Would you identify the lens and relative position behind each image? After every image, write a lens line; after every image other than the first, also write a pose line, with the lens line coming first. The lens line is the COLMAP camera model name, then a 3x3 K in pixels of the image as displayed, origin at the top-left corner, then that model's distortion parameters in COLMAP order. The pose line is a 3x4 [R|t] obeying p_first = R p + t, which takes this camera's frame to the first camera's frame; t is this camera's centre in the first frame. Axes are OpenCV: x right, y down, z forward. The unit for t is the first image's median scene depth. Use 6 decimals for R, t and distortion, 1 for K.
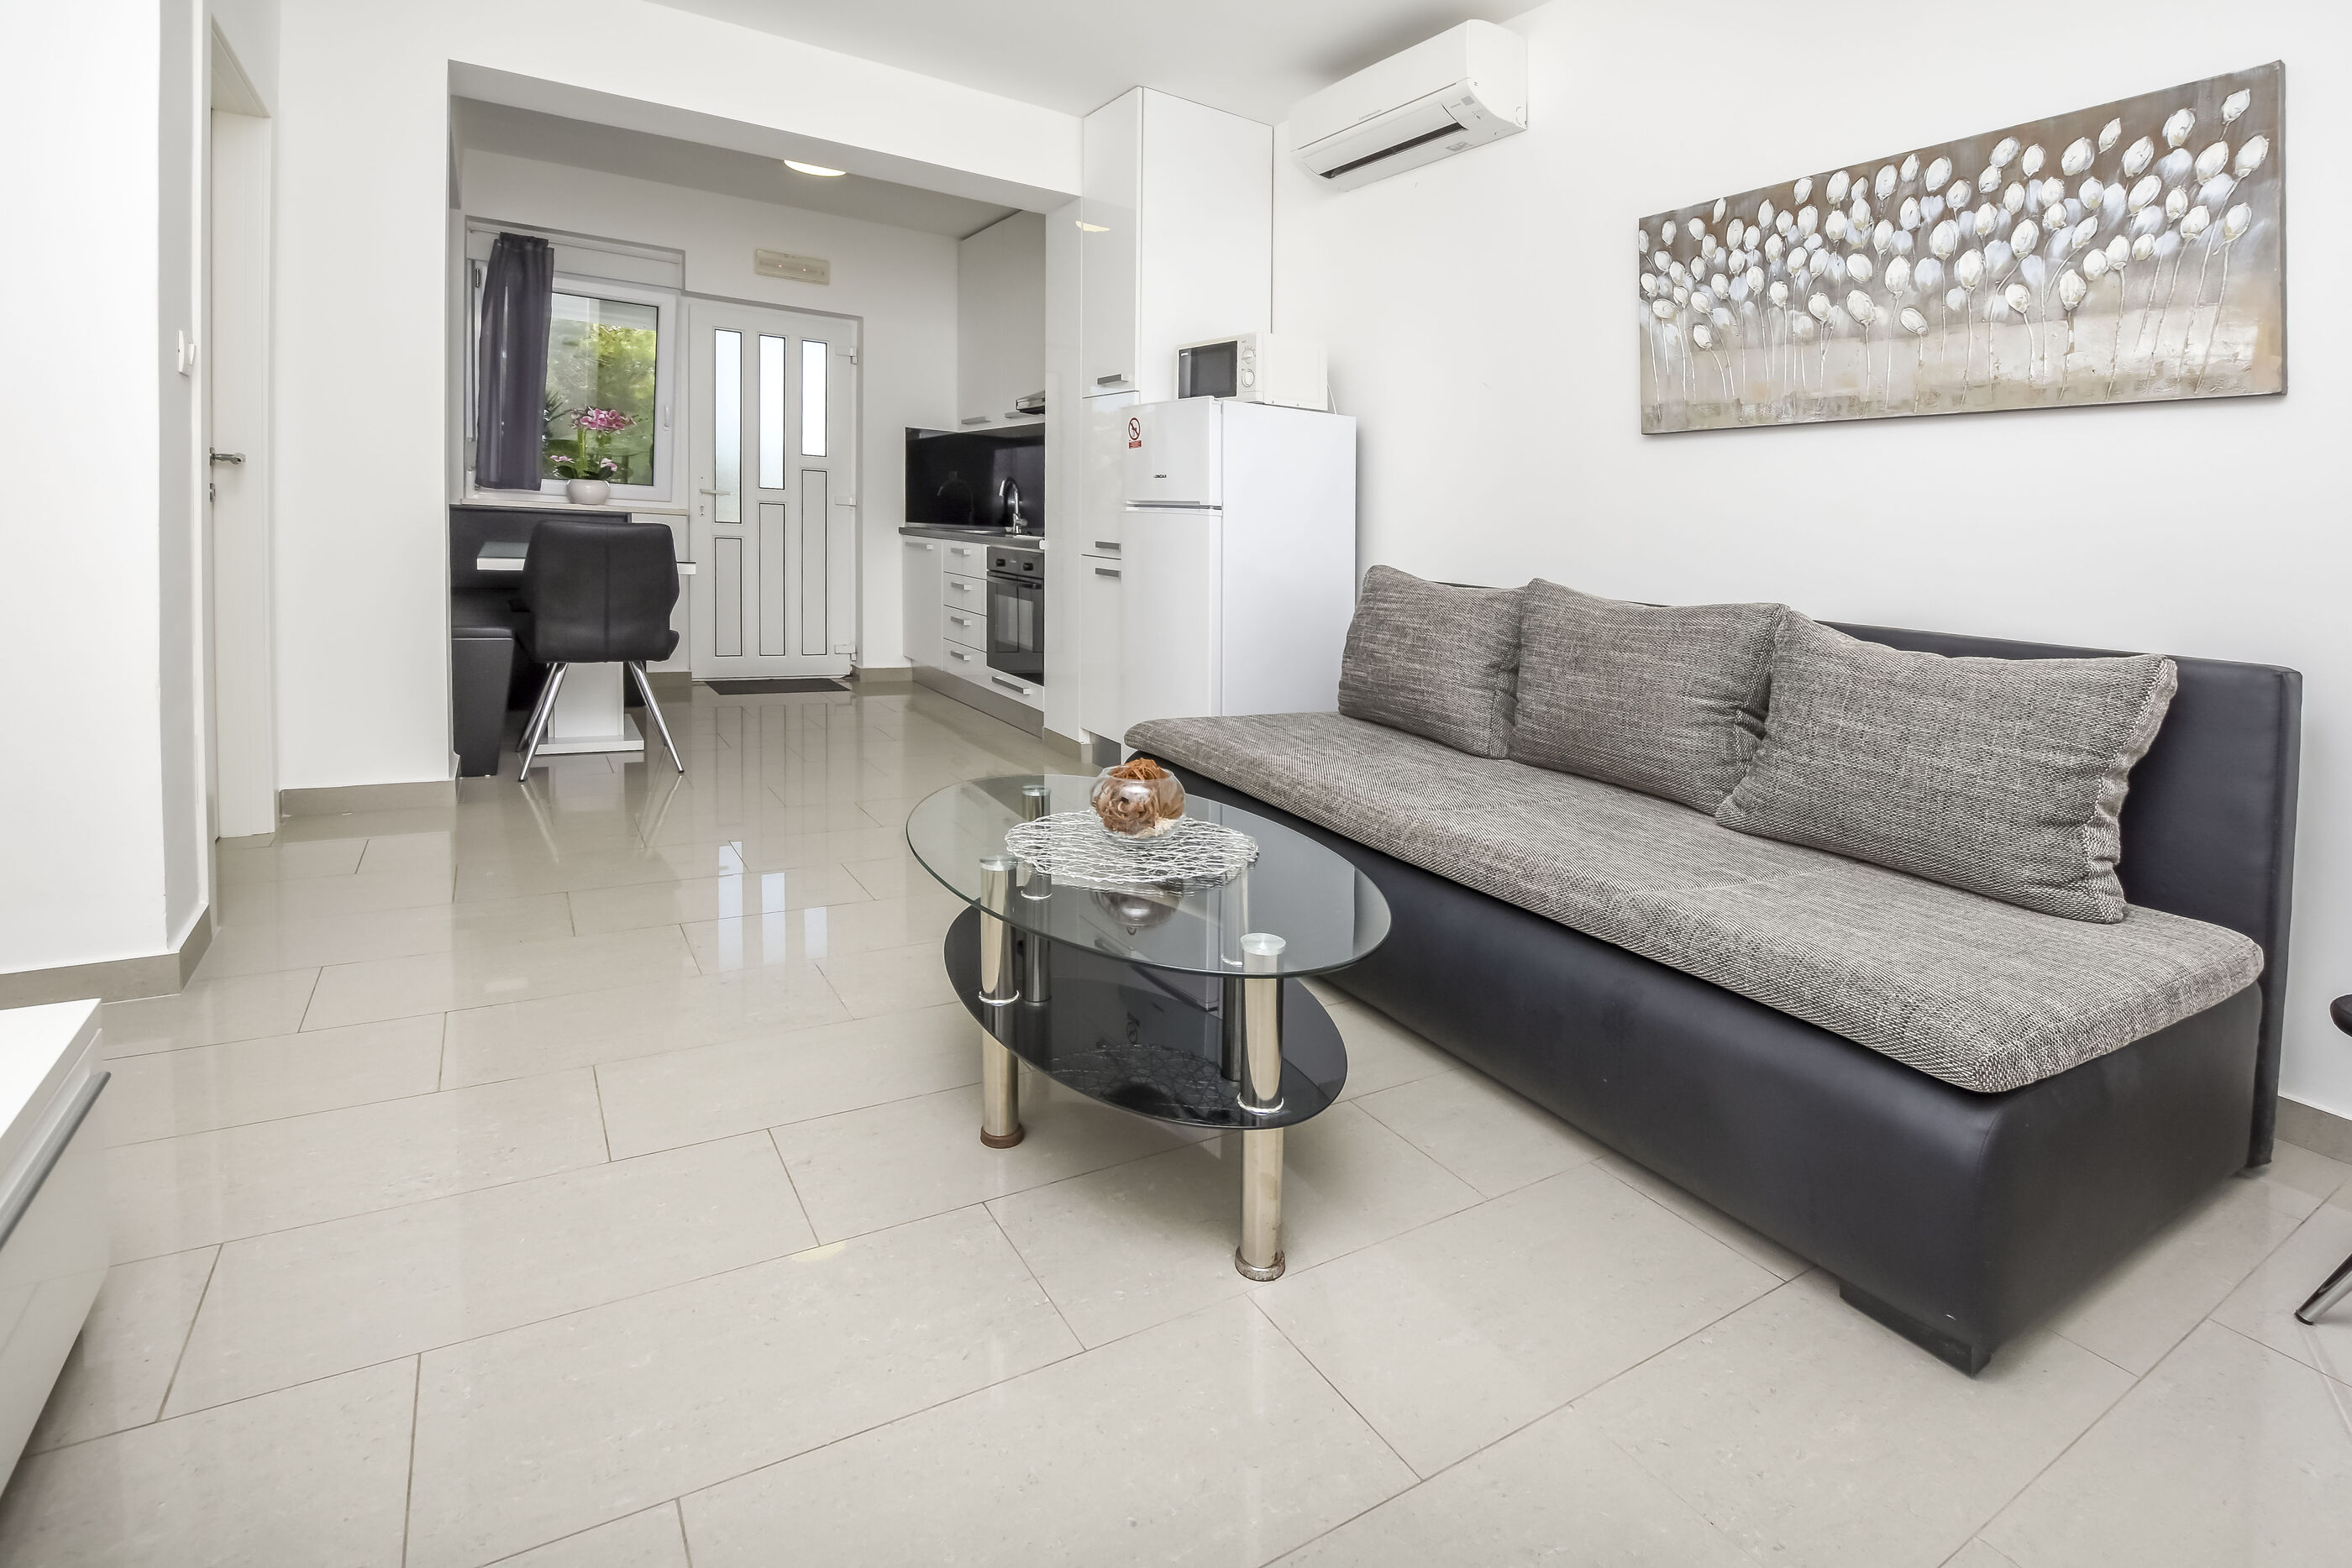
lens RADIAL K [[1079.0, 0, 1197.7], [0, 1079.0, 776.2], [0, 0, 1]] dist [-0.028834, 0.003506]
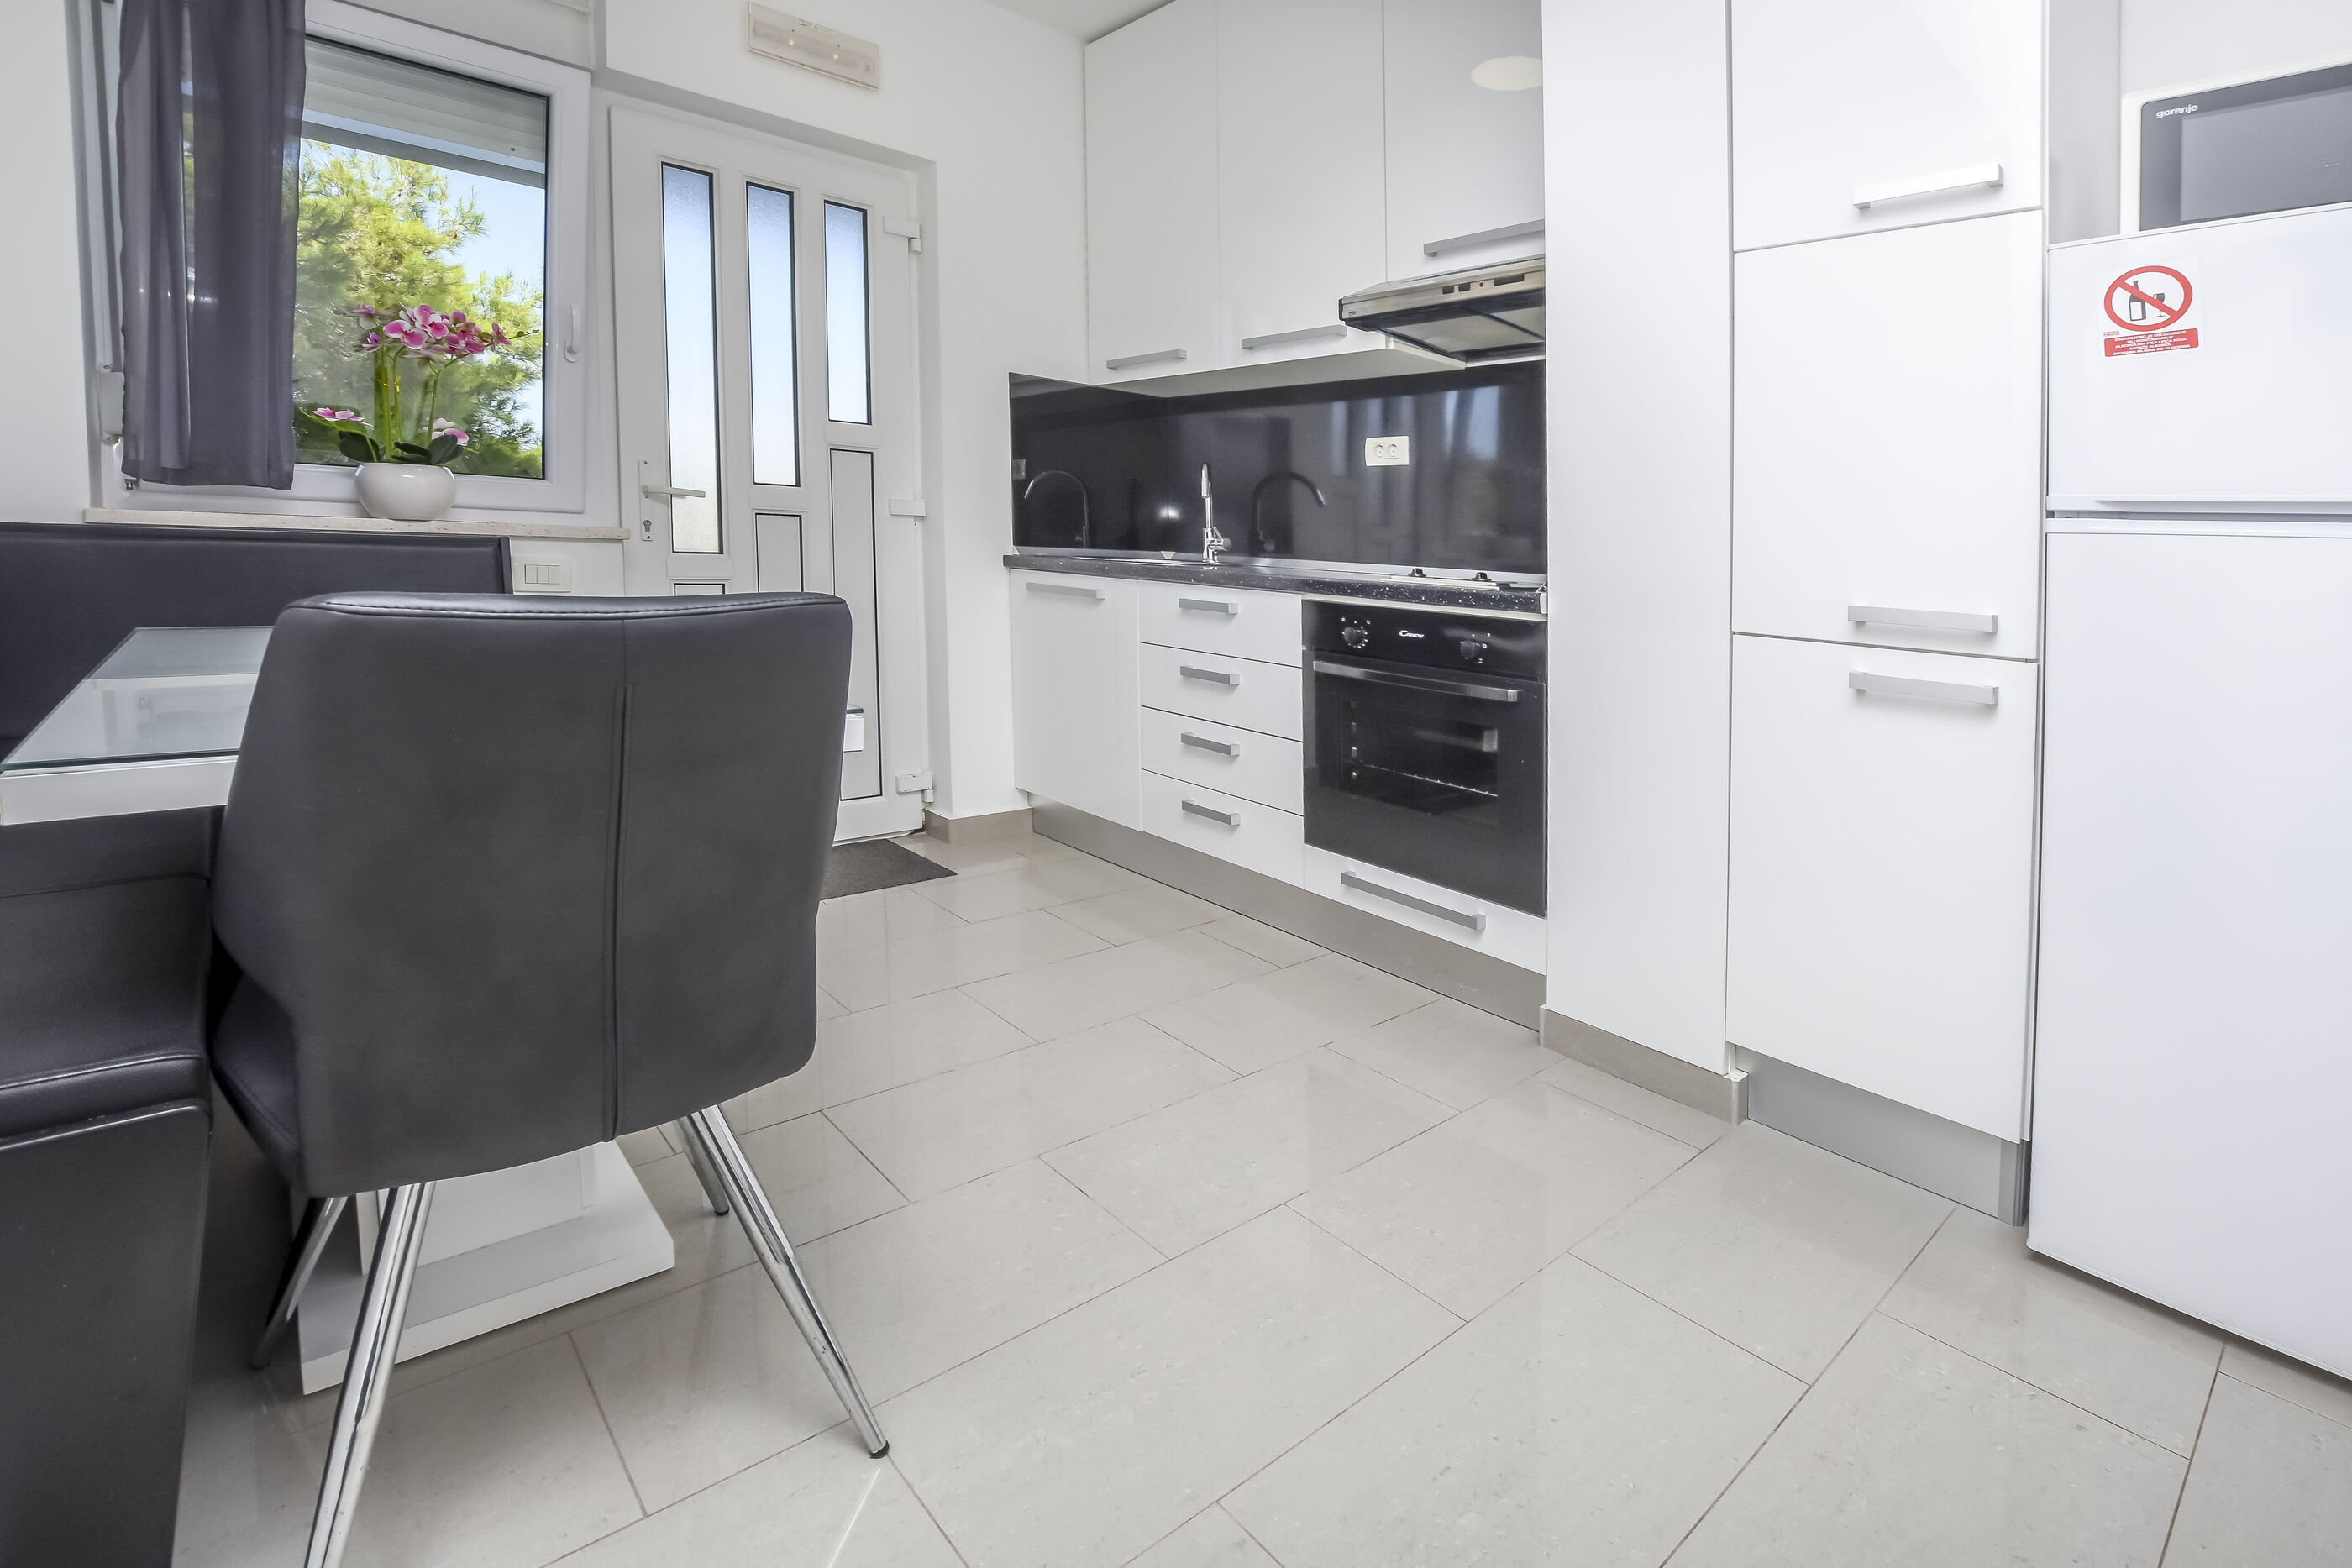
lens RADIAL K [[1079.0, 0, 1151.3], [0, 1079.0, 790.3], [0, 0, 1]] dist [-0.028834, 0.003506]
pose [[0.991764, -0.041484, 0.121172, -0.309371], [0.040816, 0.999135, 0.007995, -0.127489], [-0.121399, -0.002984, 0.992599, 0.501165]]
